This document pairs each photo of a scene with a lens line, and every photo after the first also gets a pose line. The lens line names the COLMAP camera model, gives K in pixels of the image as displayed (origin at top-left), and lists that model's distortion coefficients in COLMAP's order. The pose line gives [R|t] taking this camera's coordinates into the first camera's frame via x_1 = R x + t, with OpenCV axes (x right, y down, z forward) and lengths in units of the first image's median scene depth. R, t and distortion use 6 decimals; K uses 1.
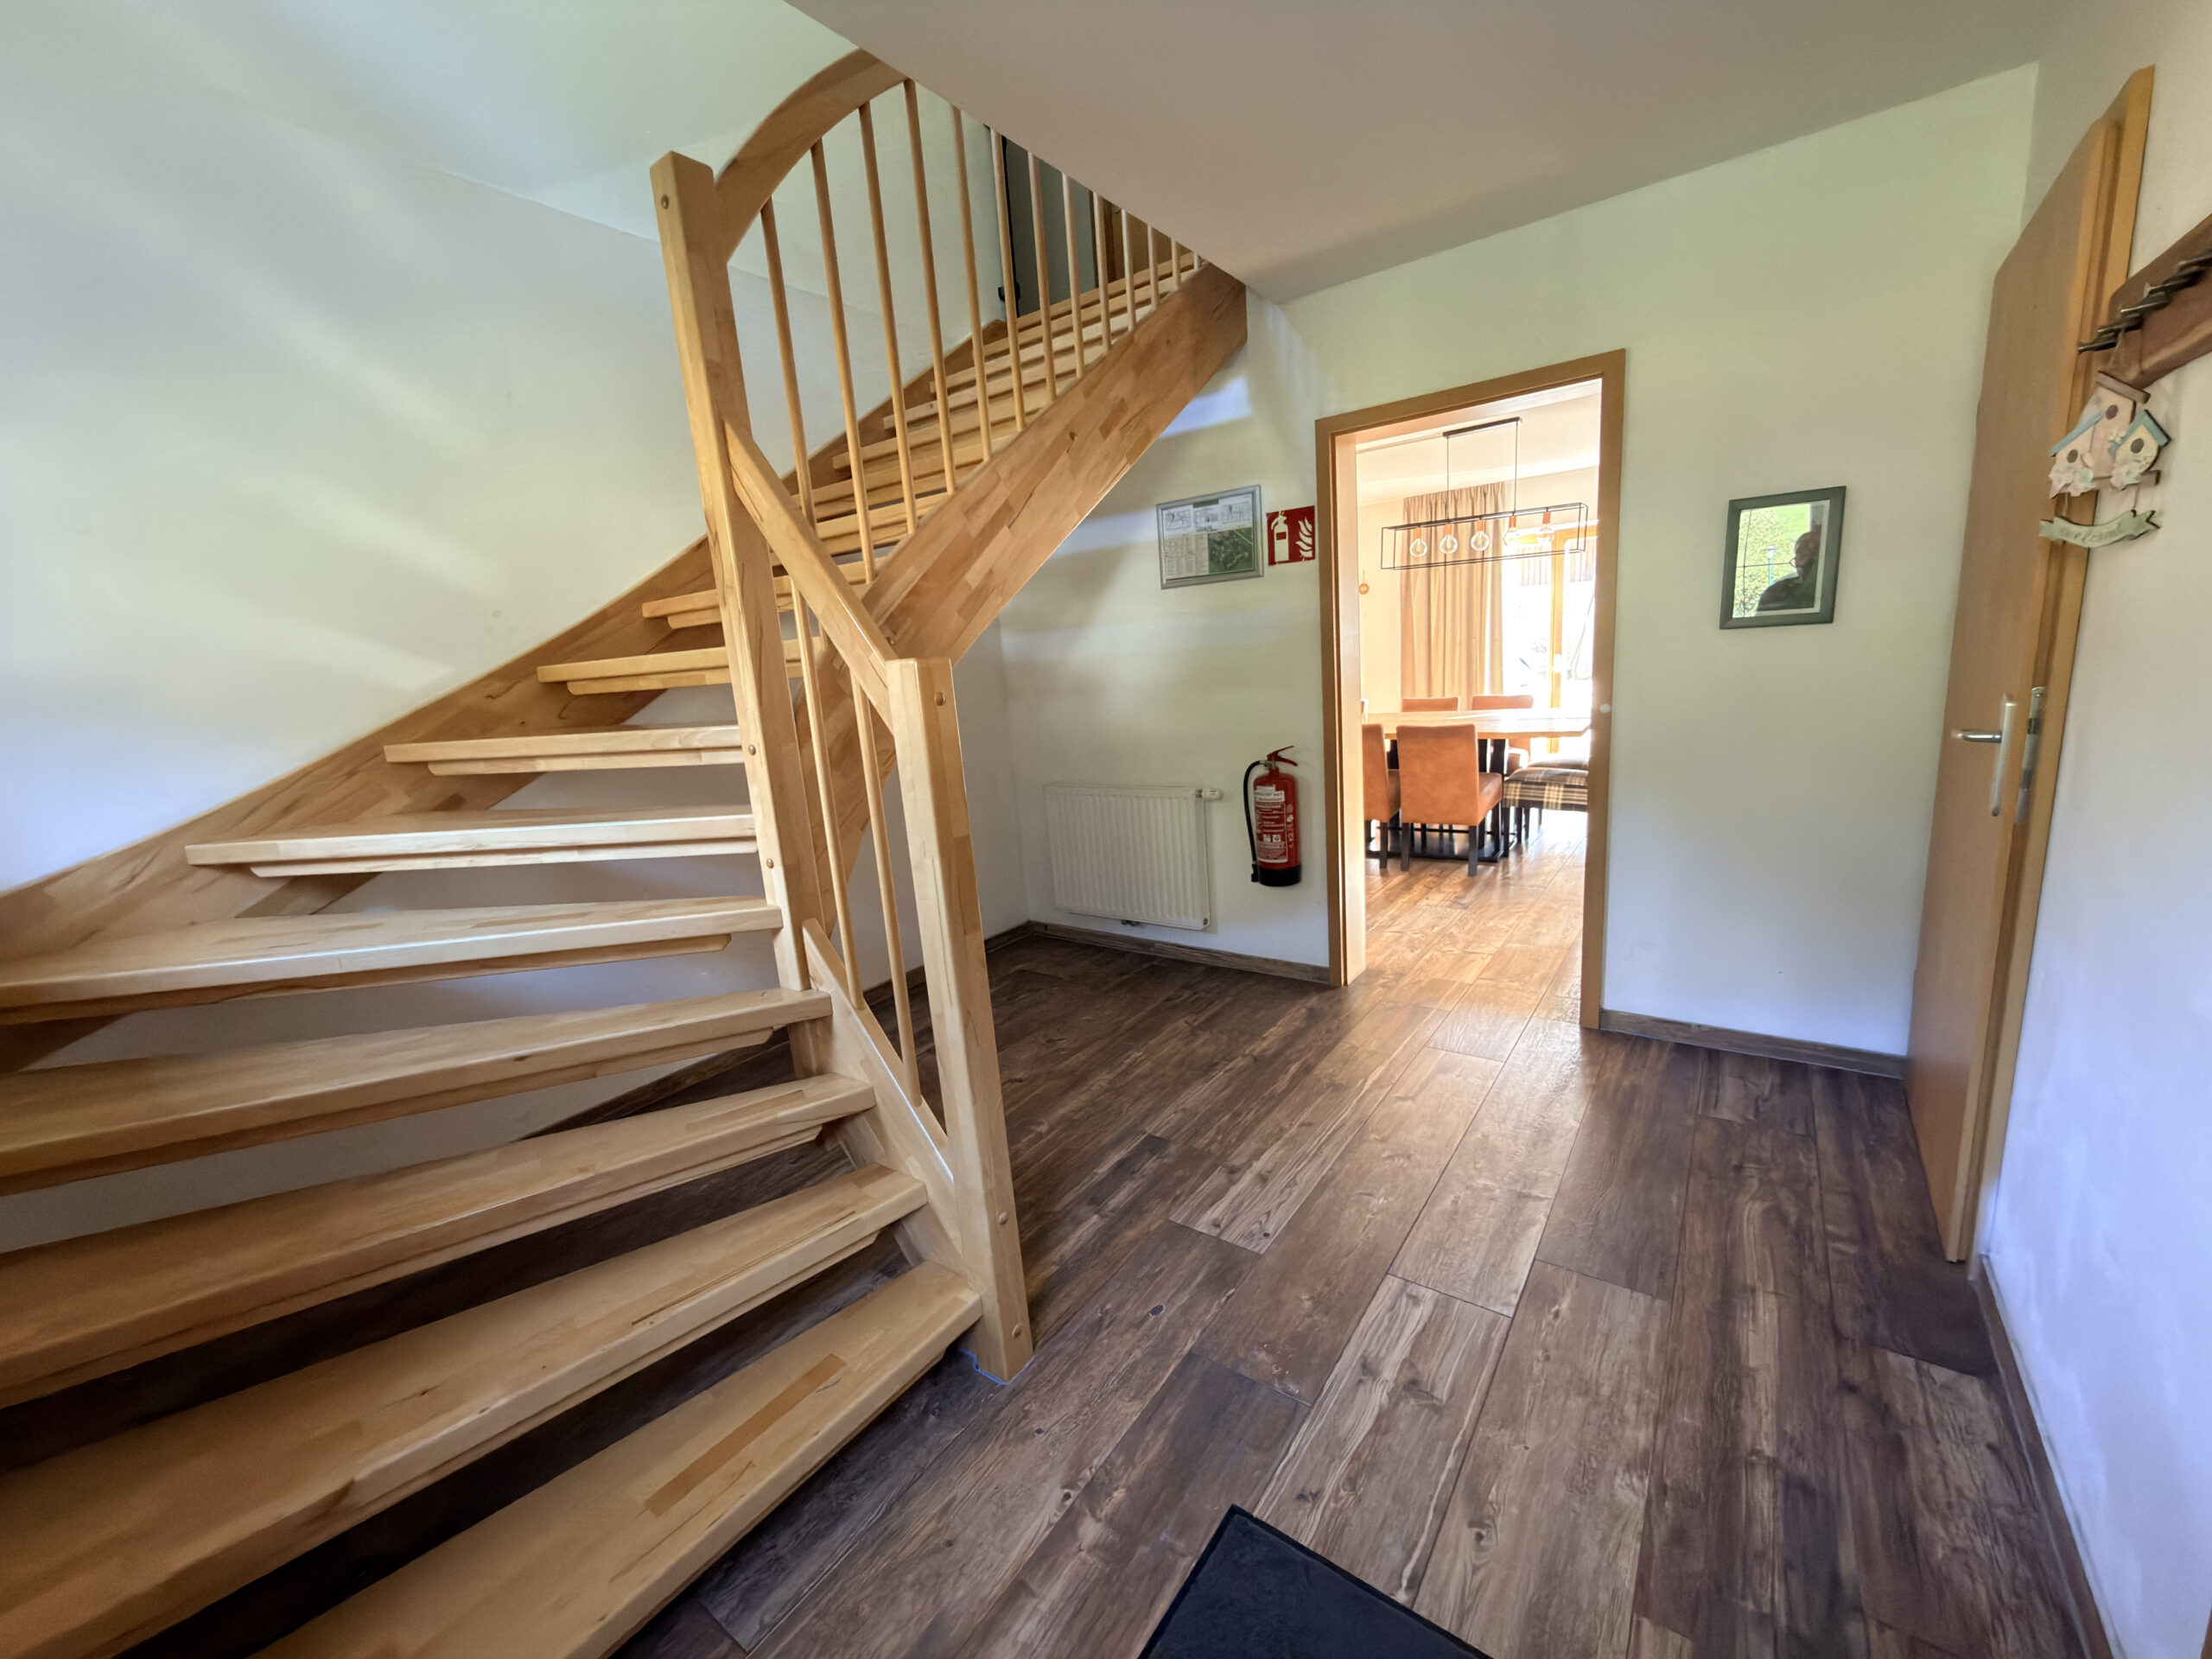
lens RADIAL K [[881.2, 0, 1110.2], [0, 881.2, 832.5], [0, 0, 1]] dist [0.000254, 0.000062]
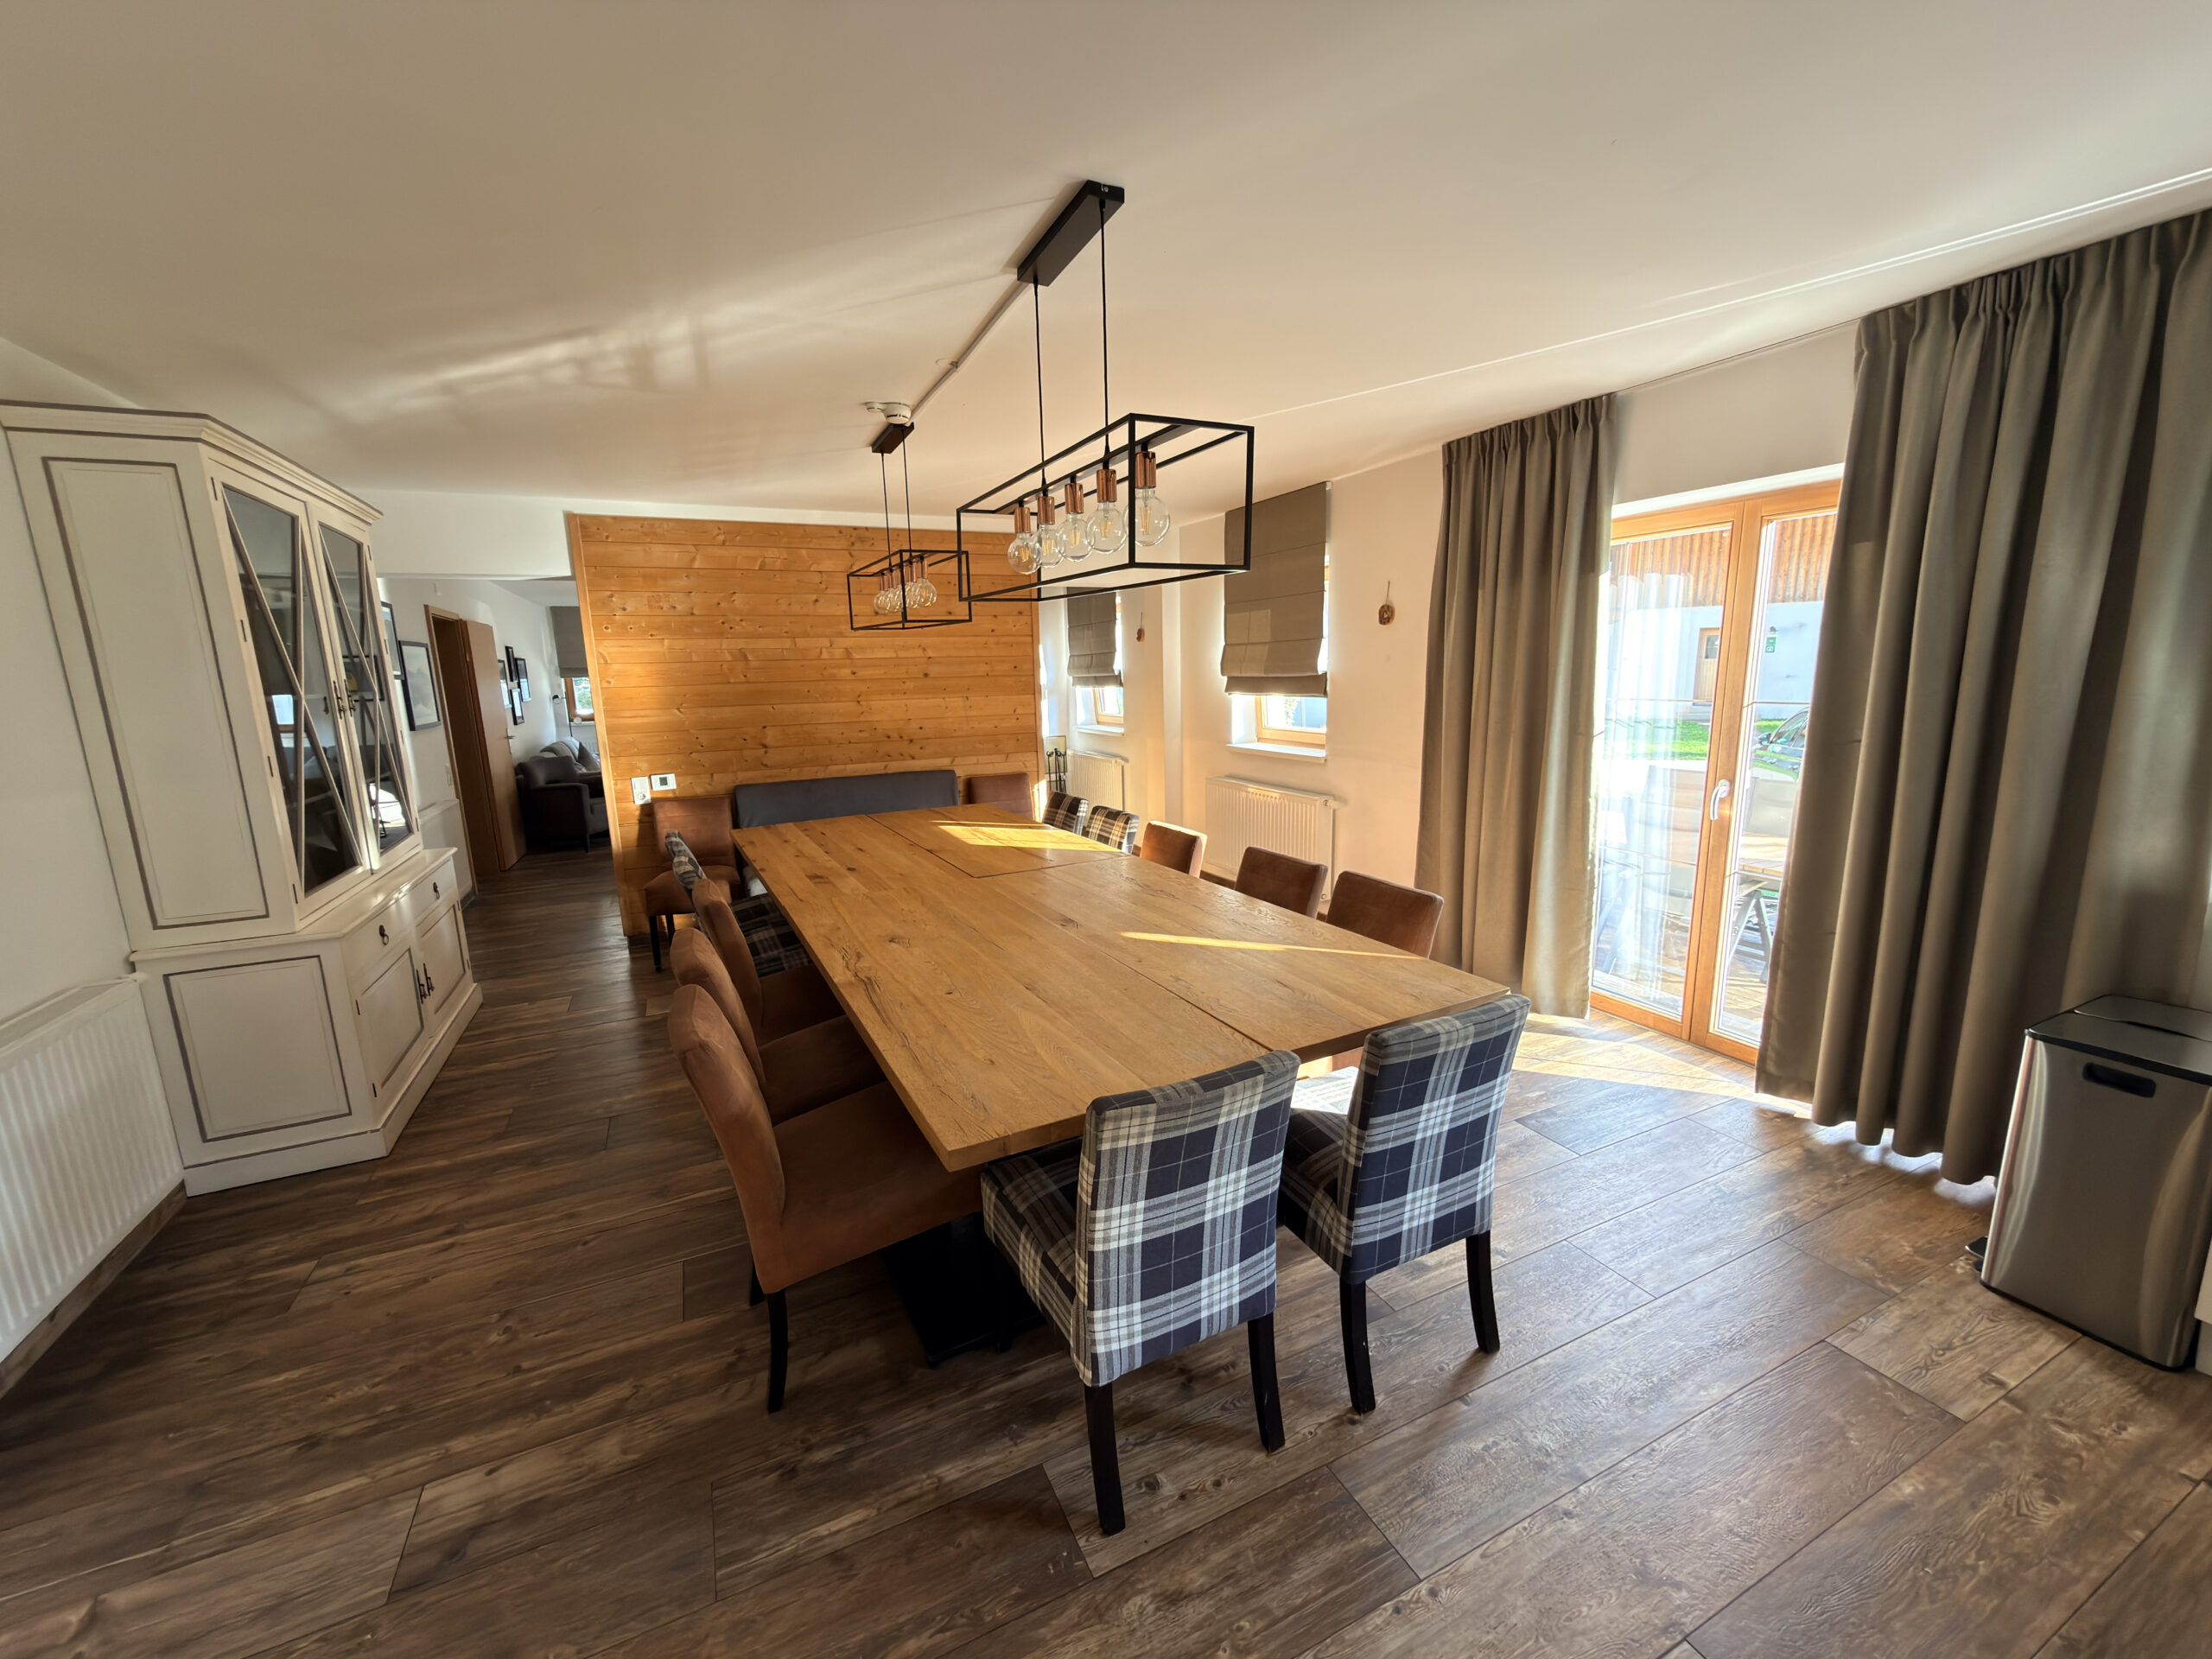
lens RADIAL K [[881.2, 0, 1103.1], [0, 881.2, 833.0], [0, 0, 1]] dist [0.000254, 0.000062]
pose [[0.876246, 0.138776, -0.461448, 0.729600], [-0.136083, 0.989918, 0.039299, -0.249646], [0.462249, 0.028360, 0.886296, 0.774736]]
